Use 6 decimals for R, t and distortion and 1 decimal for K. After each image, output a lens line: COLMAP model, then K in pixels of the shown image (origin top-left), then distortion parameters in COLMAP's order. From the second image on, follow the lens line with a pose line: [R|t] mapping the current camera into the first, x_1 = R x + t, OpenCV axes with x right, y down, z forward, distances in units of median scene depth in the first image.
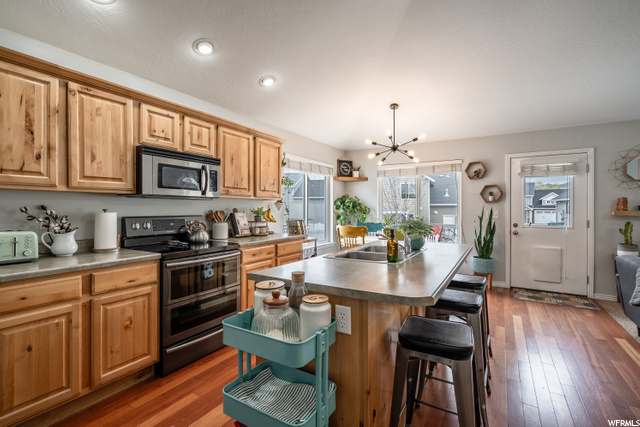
lens RADIAL K [[295.2, 0, 320.8], [0, 295.2, 206.9], [0, 0, 1]] dist [-0.001615, -0.000796]
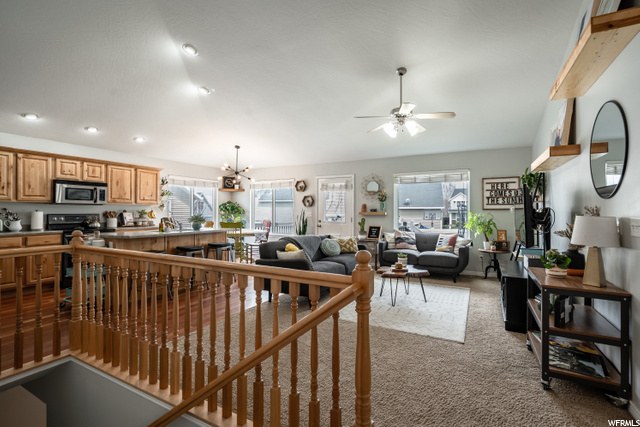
lens RADIAL K [[295.2, 0, 320.8], [0, 295.2, 206.9], [0, 0, 1]] dist [-0.001615, -0.000796]
pose [[0.998267, 0.001463, 0.058830, 0.891753], [-0.000856, 0.999946, -0.010336, 0.003893], [-0.058842, 0.010268, 0.998215, -0.927395]]
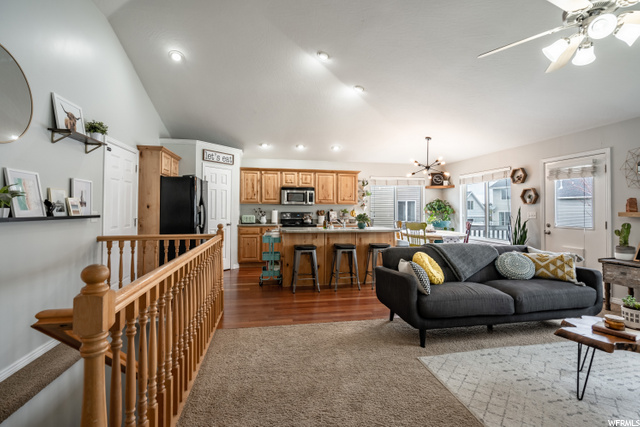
lens RADIAL K [[295.2, 0, 320.8], [0, 295.2, 206.9], [0, 0, 1]] dist [-0.001615, -0.000796]
pose [[0.672626, -0.006208, -0.739957, 1.399820], [-0.000450, 0.999961, -0.008799, 0.007953], [0.739982, 0.006251, 0.672597, -0.513042]]
